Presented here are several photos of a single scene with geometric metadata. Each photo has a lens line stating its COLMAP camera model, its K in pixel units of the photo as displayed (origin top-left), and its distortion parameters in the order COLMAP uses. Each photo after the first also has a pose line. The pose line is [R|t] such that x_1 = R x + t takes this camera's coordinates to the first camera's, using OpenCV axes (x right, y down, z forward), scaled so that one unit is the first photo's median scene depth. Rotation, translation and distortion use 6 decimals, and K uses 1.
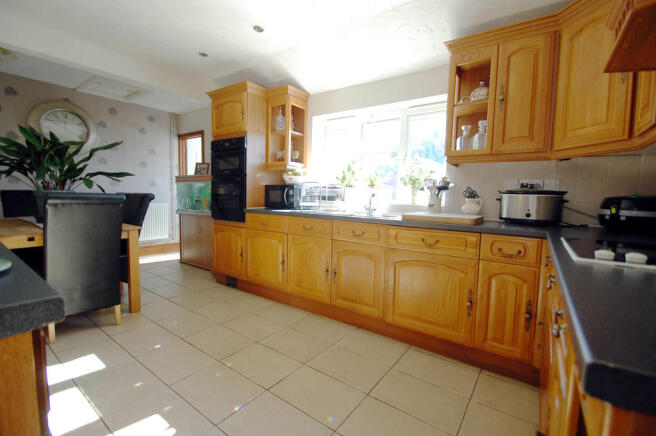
lens RADIAL K [[286.0, 0, 339.5], [0, 286.0, 217.9], [0, 0, 1]] dist [0.001394, -0.011945]
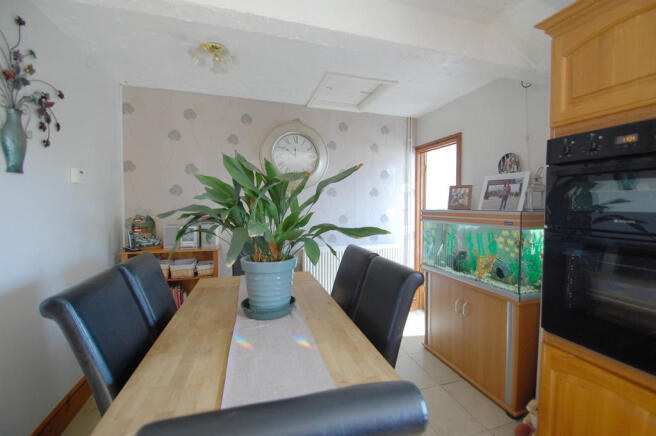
lens RADIAL K [[286.0, 0, 339.5], [0, 286.0, 217.9], [0, 0, 1]] dist [0.001394, -0.011945]
pose [[0.795123, 0.003705, -0.606437, -0.372730], [-0.026812, 0.999218, -0.029051, -0.118240], [0.605856, 0.039359, 0.794600, 0.431995]]
